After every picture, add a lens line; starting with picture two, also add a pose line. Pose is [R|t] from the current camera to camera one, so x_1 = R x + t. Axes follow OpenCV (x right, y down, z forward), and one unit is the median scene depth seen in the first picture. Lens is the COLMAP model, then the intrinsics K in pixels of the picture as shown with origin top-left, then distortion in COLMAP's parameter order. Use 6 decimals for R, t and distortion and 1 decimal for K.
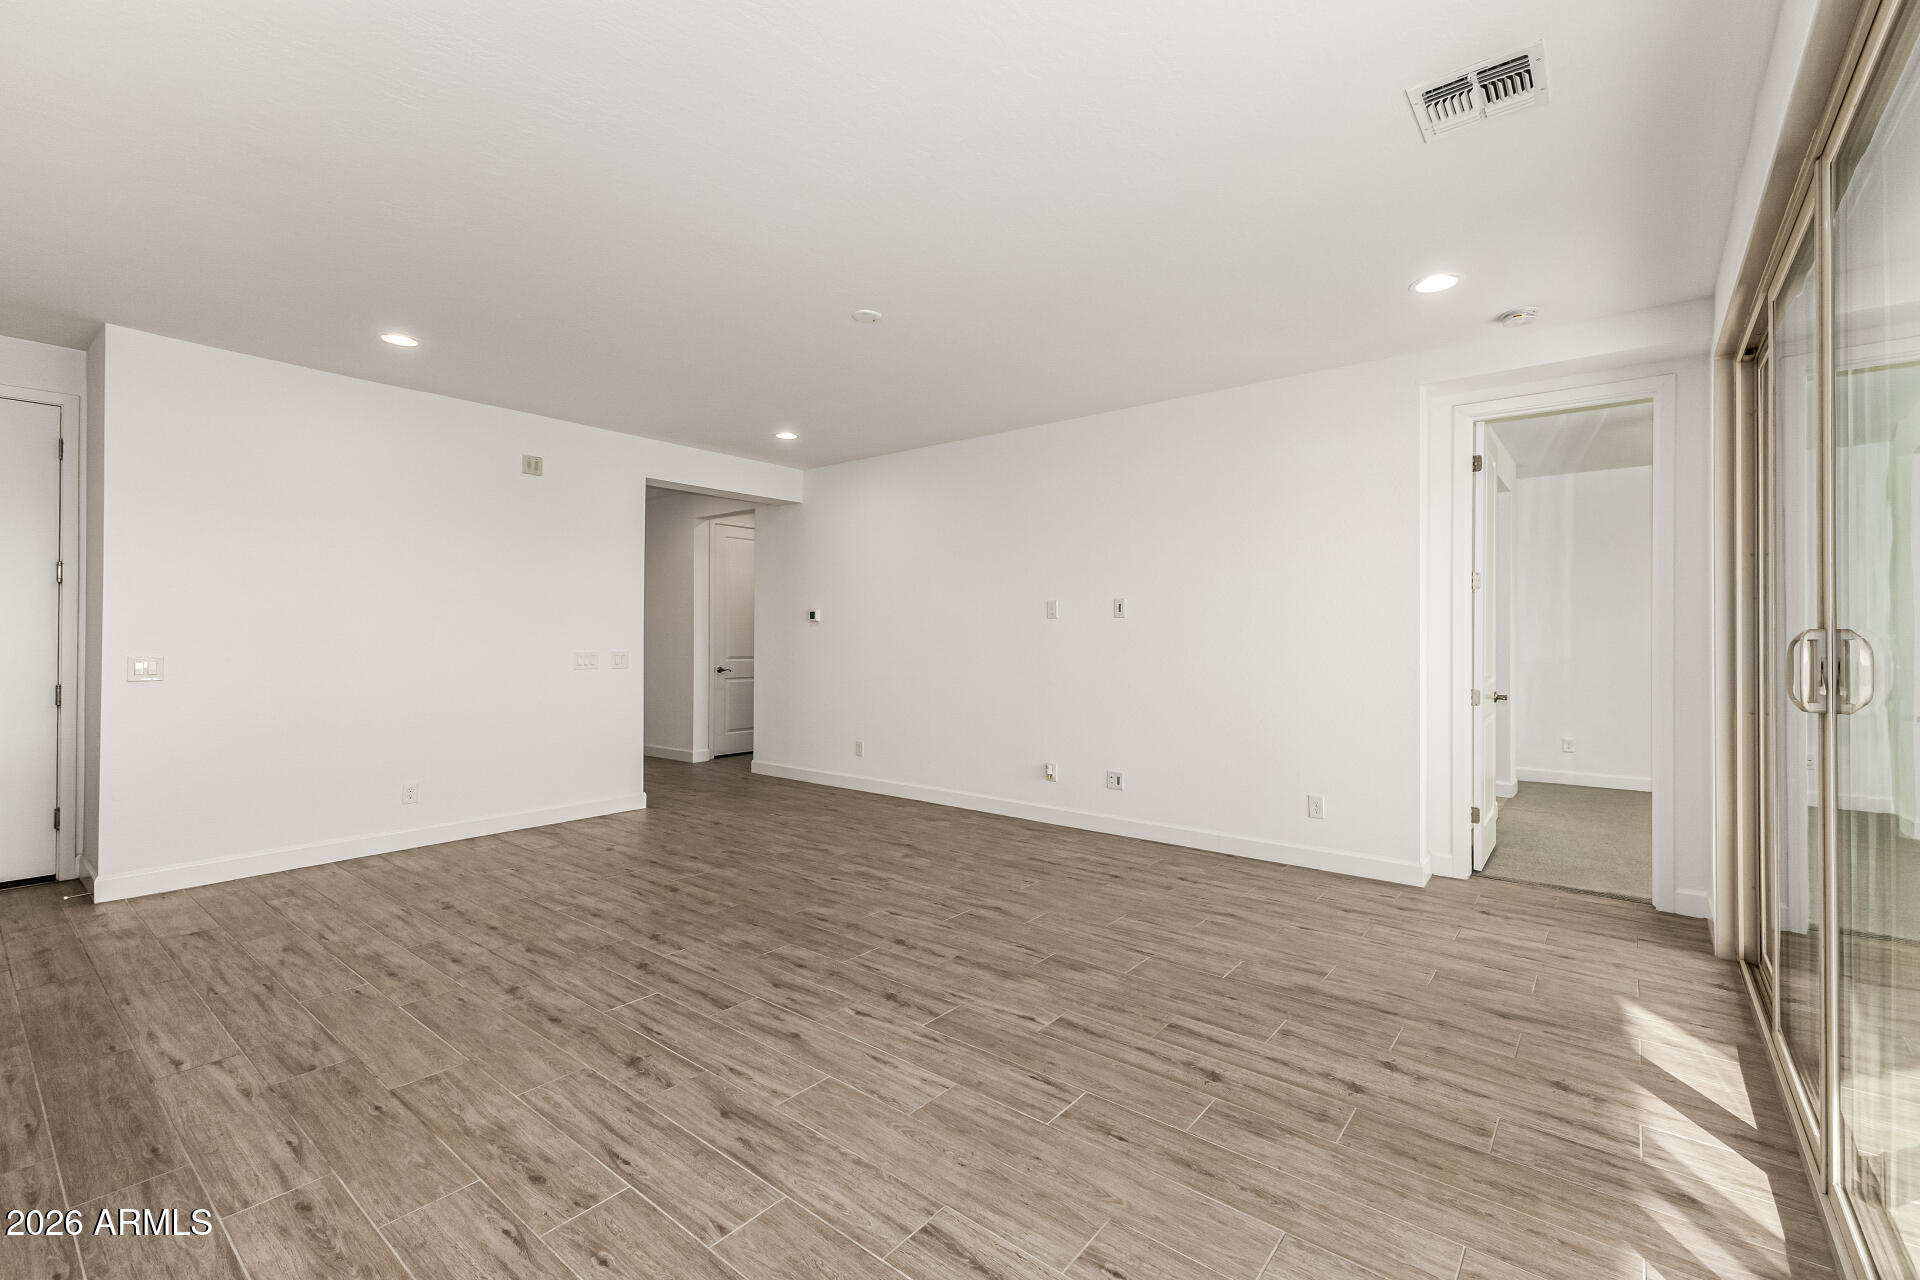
lens RADIAL K [[829.6, 0, 951.0], [0, 829.6, 636.3], [0, 0, 1]] dist [0.005214, 0.000032]
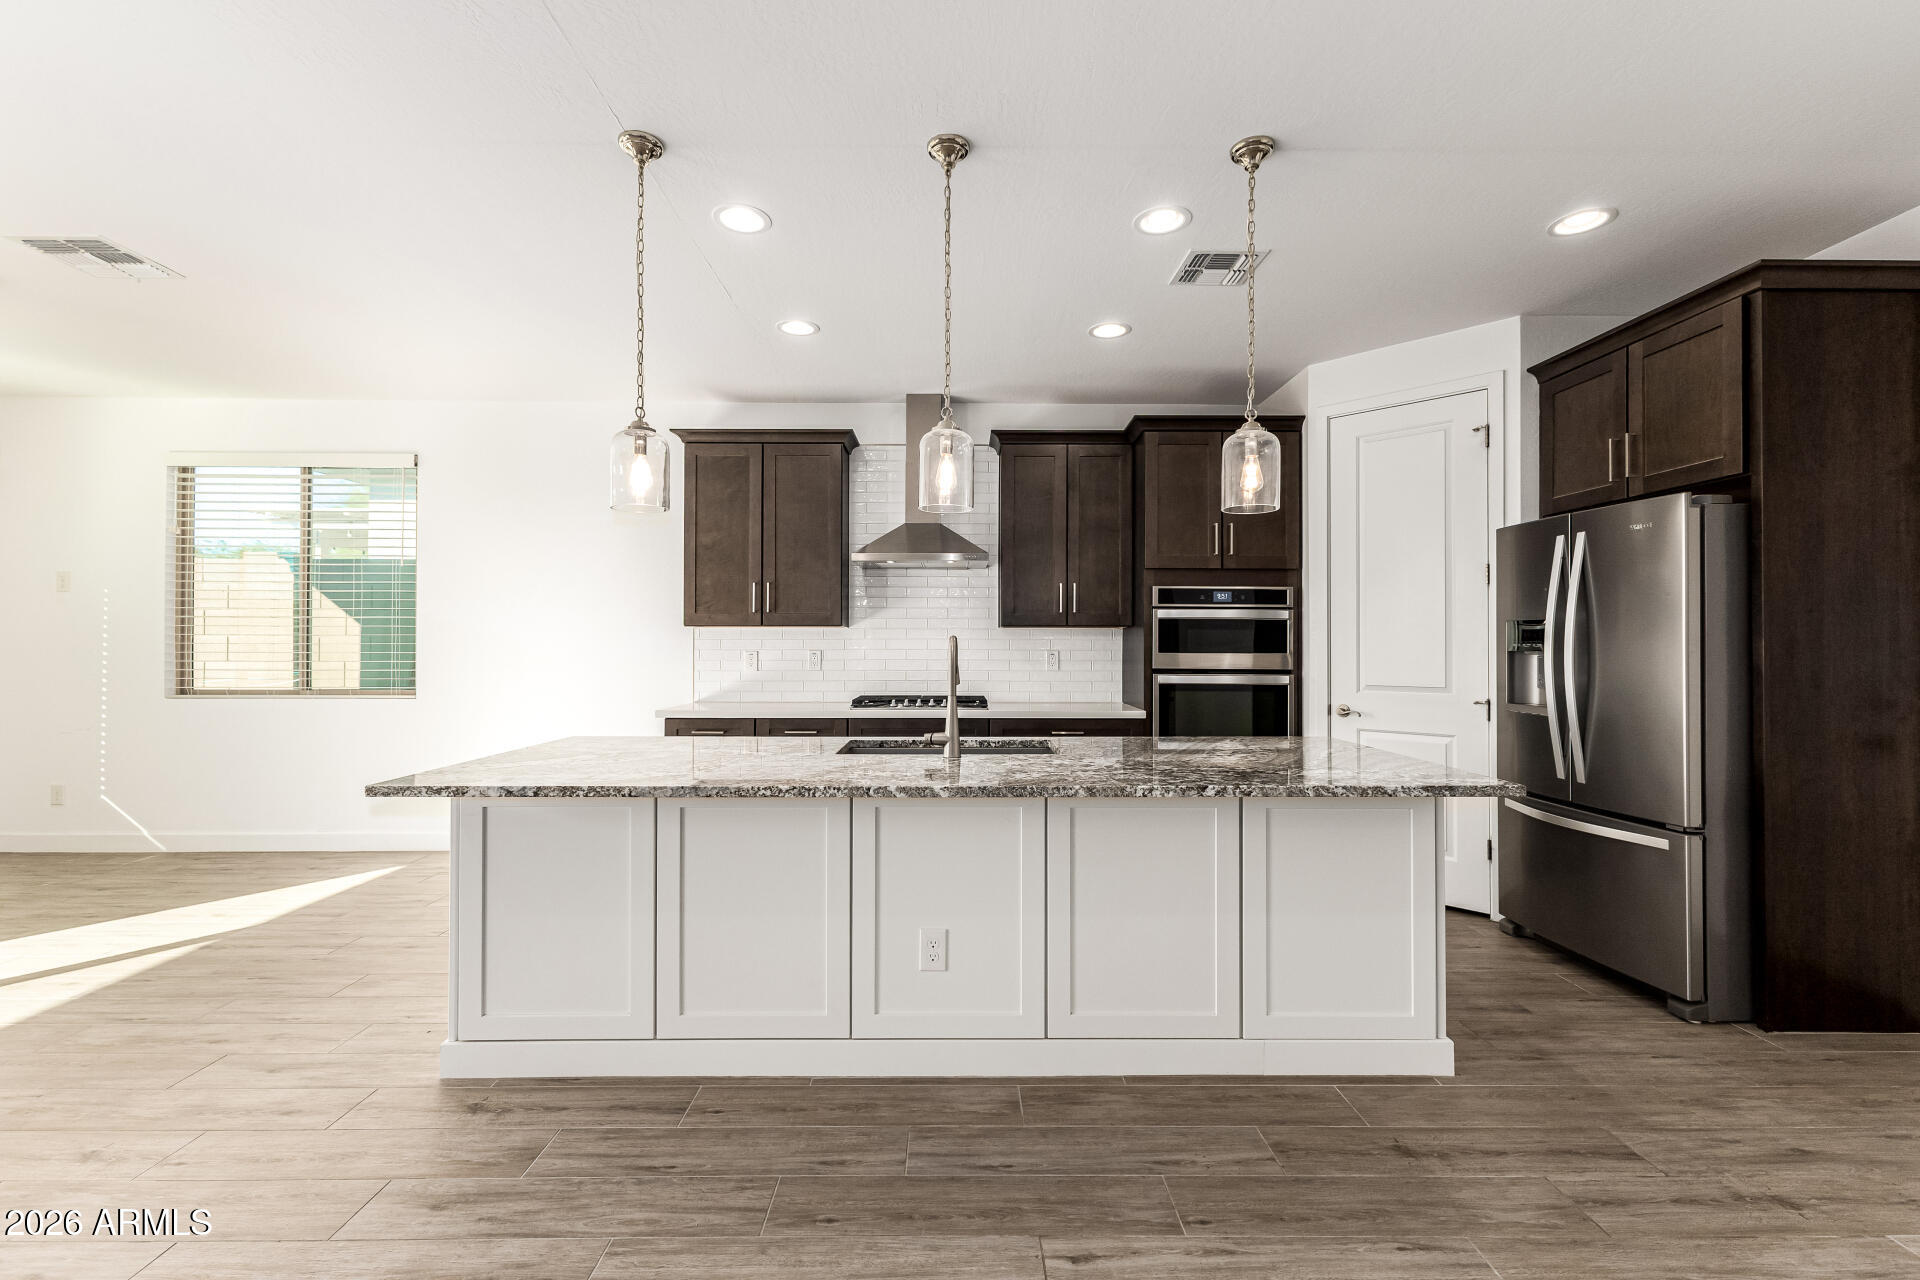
lens RADIAL K [[829.6, 0, 951.0], [0, 829.6, 636.3], [0, 0, 1]] dist [0.005214, 0.000032]
pose [[-0.767332, -0.011425, -0.641148, -0.309716], [-0.002674, 0.999890, -0.014617, 0.007034], [0.641245, -0.009502, -0.767278, 1.132406]]
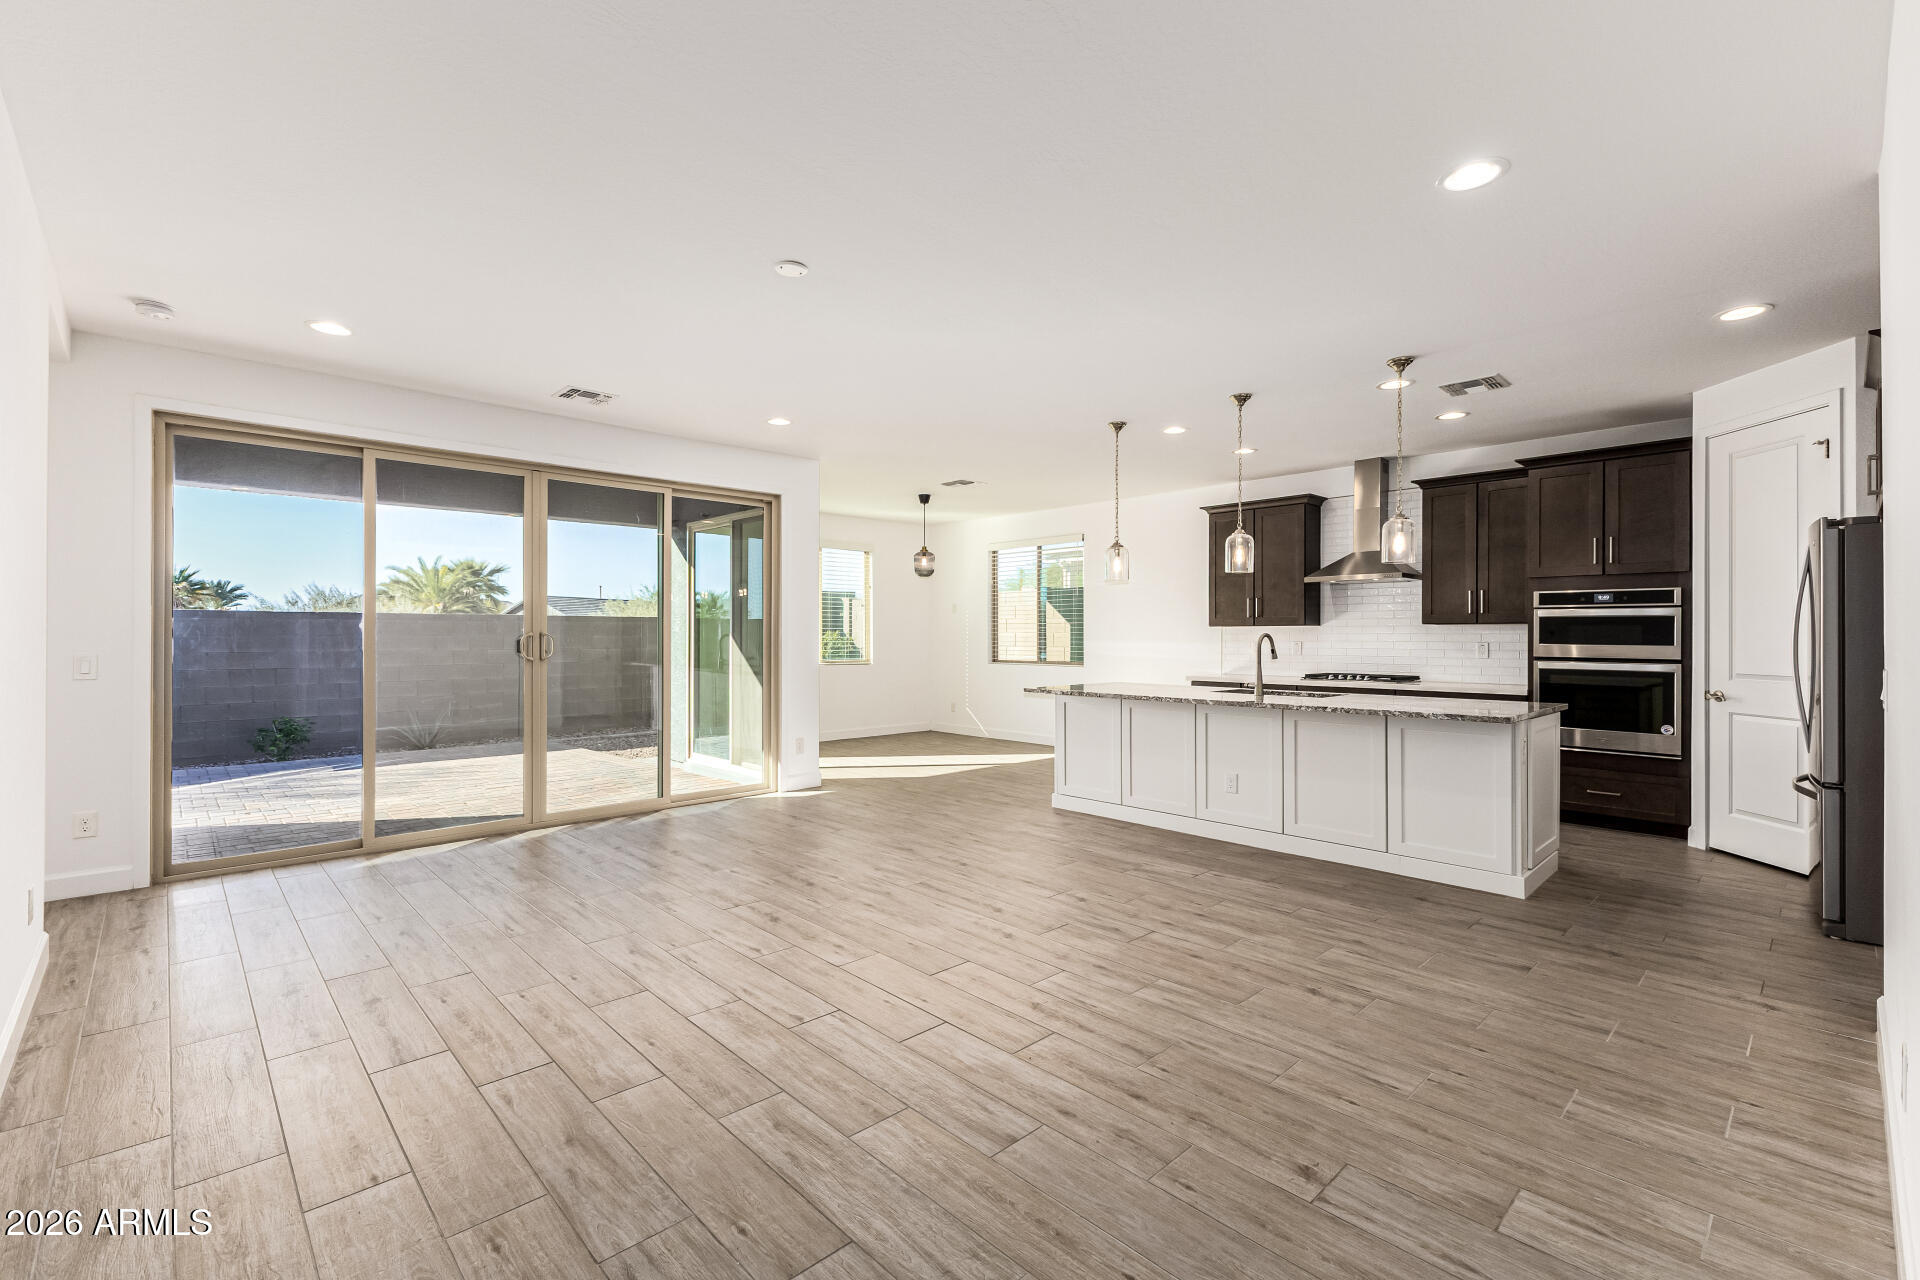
lens RADIAL K [[829.6, 0, 951.0], [0, 829.6, 636.3], [0, 0, 1]] dist [0.005214, 0.000032]
pose [[-0.991476, -0.003763, 0.130237, -0.458103], [-0.004126, 0.999988, -0.002522, 0.006363], [-0.130226, -0.003038, -0.991480, 2.193931]]
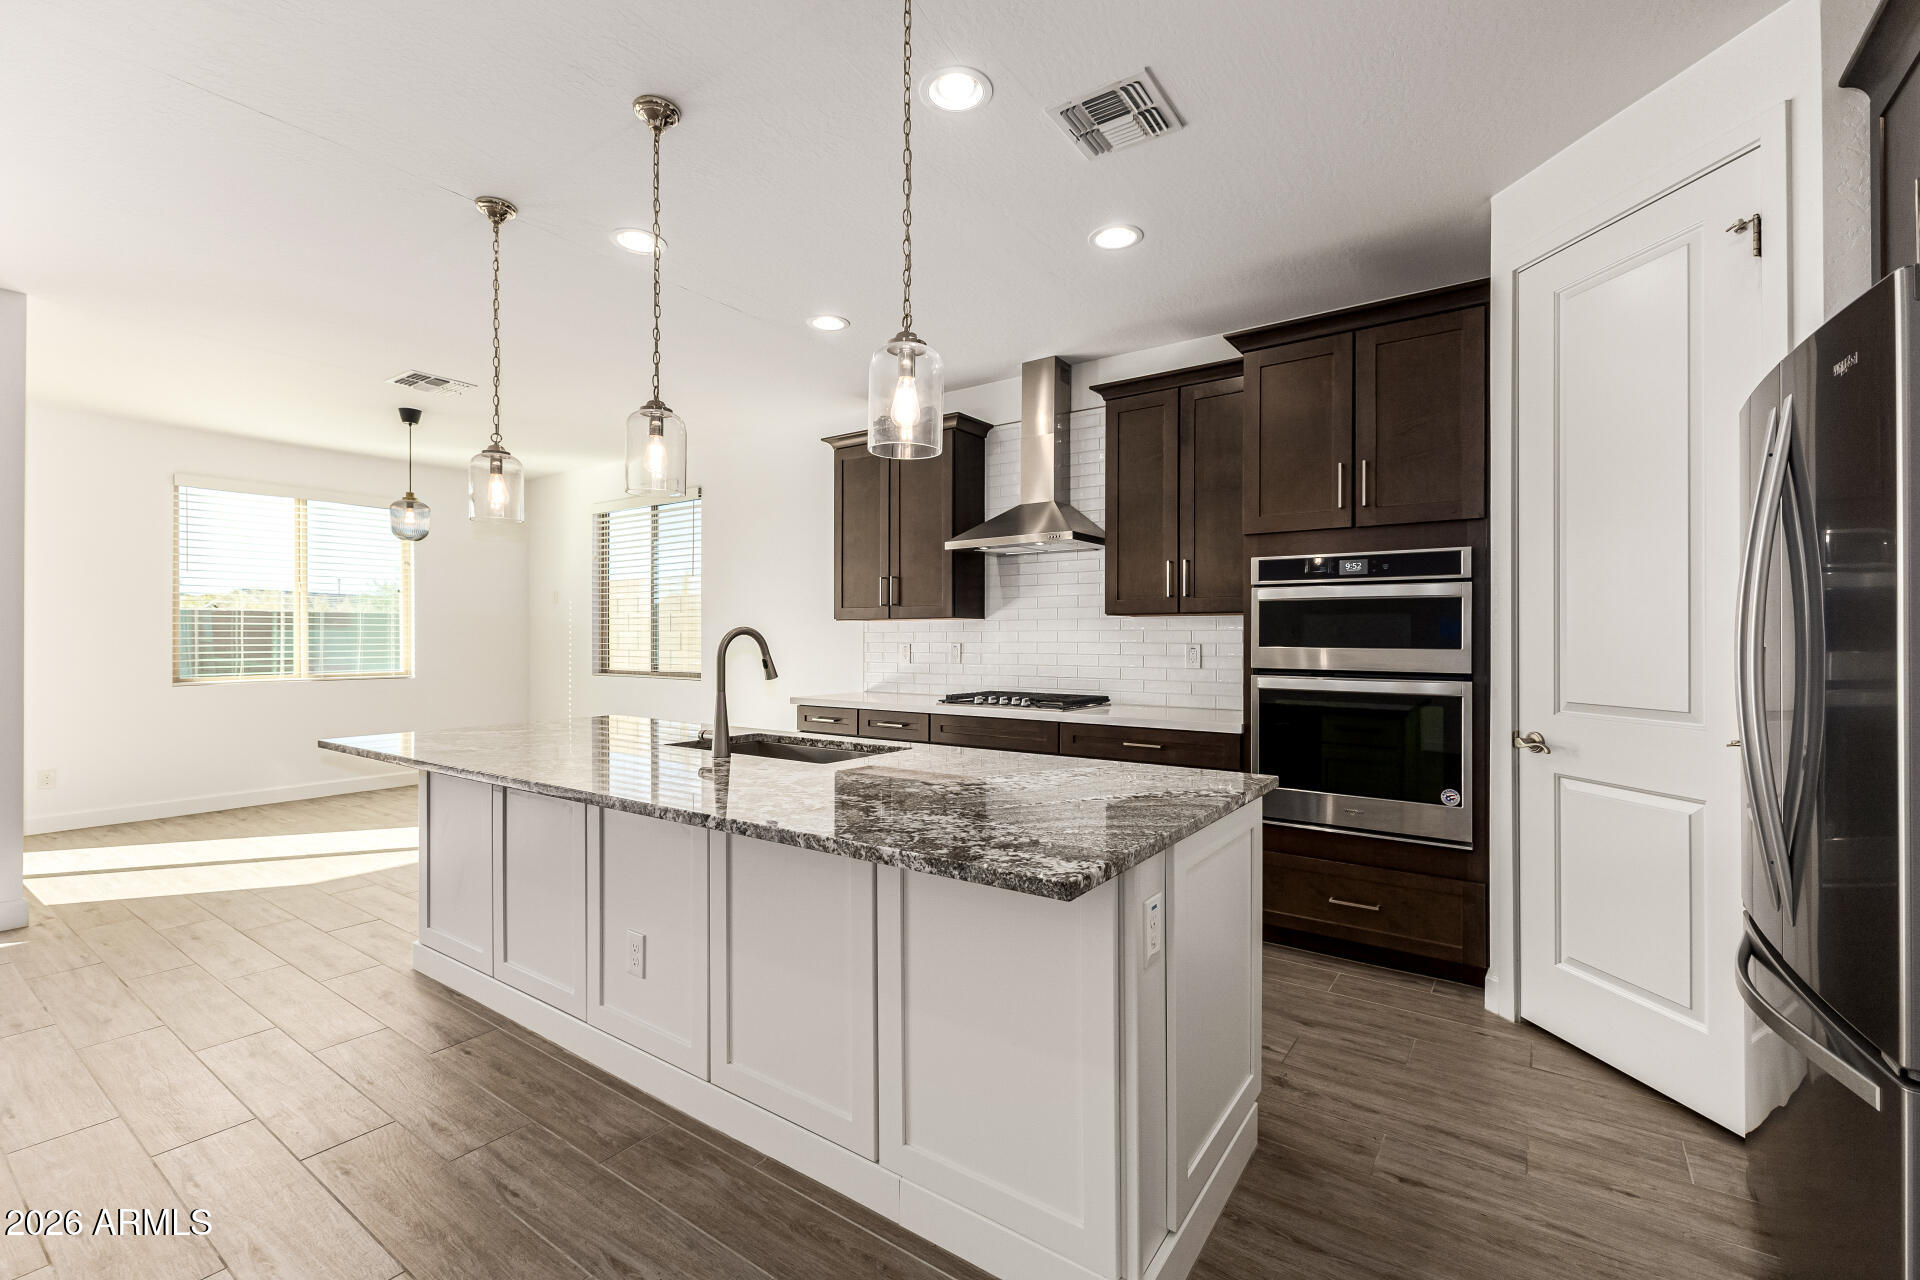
lens RADIAL K [[820.5, 0, 968.5], [0, 820.5, 635.0], [0, 0, 1]] dist [0.007510, 0.000058]
pose [[-0.996937, -0.003539, -0.078132, -1.019847], [-0.003018, 0.999972, -0.006784, 0.006602], [0.078154, -0.006528, -0.996920, 1.281754]]
